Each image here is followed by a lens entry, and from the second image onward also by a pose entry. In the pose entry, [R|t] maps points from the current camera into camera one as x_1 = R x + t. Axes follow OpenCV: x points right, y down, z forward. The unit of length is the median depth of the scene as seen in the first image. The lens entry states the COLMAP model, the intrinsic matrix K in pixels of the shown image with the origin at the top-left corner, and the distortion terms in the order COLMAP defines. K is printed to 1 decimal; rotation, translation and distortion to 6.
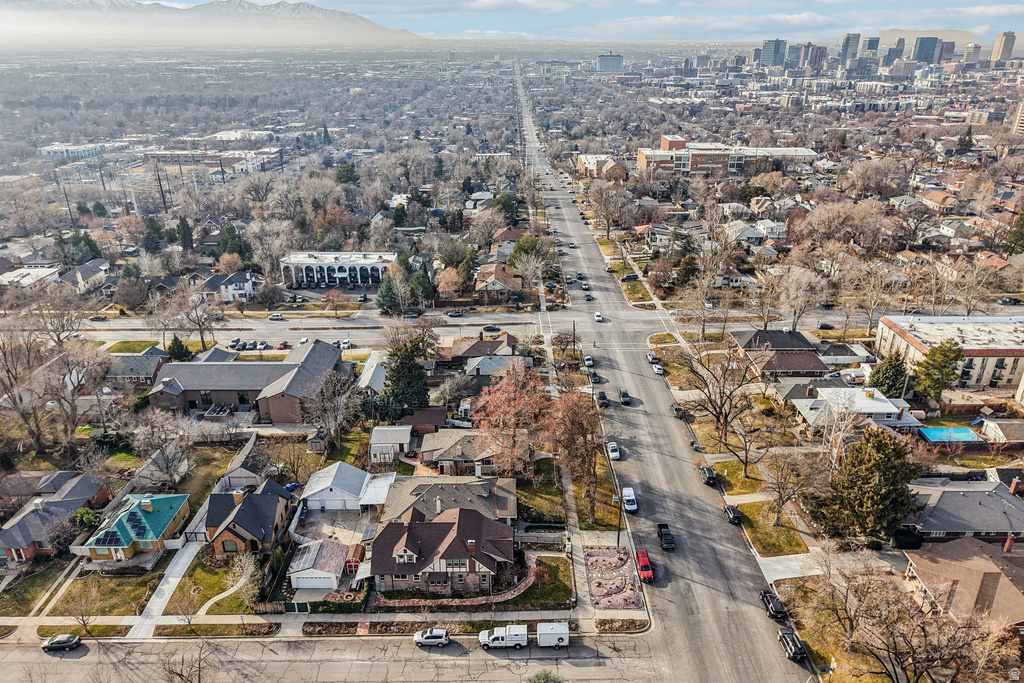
lens RADIAL K [[695.2, 0, 504.1], [0, 695.2, 345.1], [0, 0, 1]] dist [0.028438, -0.028248]
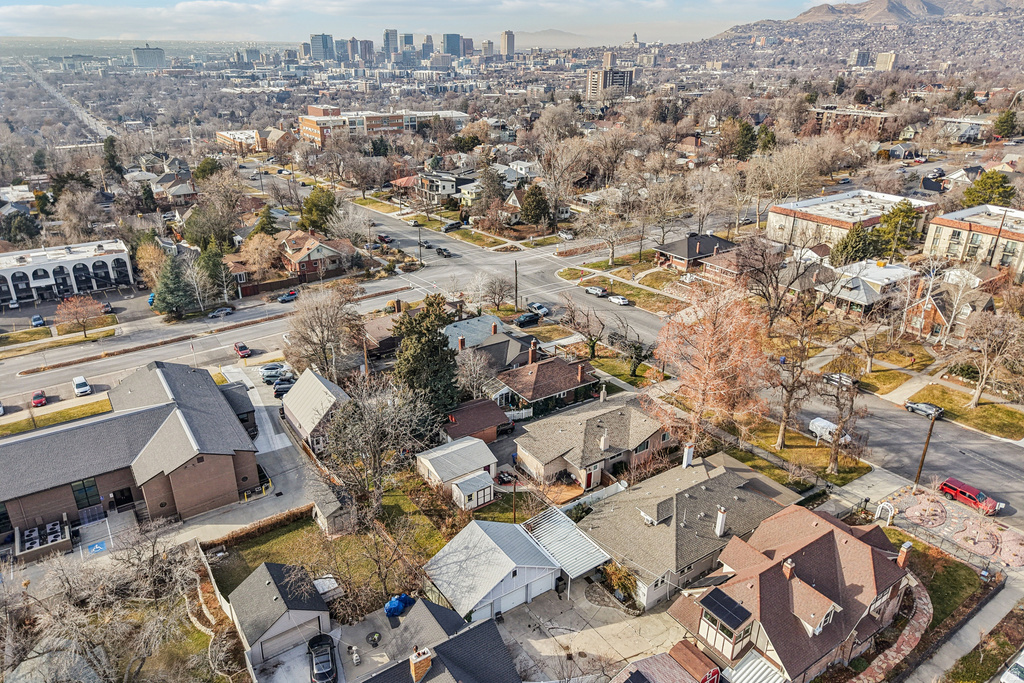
lens RADIAL K [[695.2, 0, 517.1], [0, 695.2, 336.6], [0, 0, 1]] dist [0.028438, -0.028248]
pose [[0.822367, -0.213841, 0.527242, -0.244008], [0.217529, 0.974450, 0.055929, 0.003160], [-0.525731, 0.068696, 0.847872, 0.274929]]
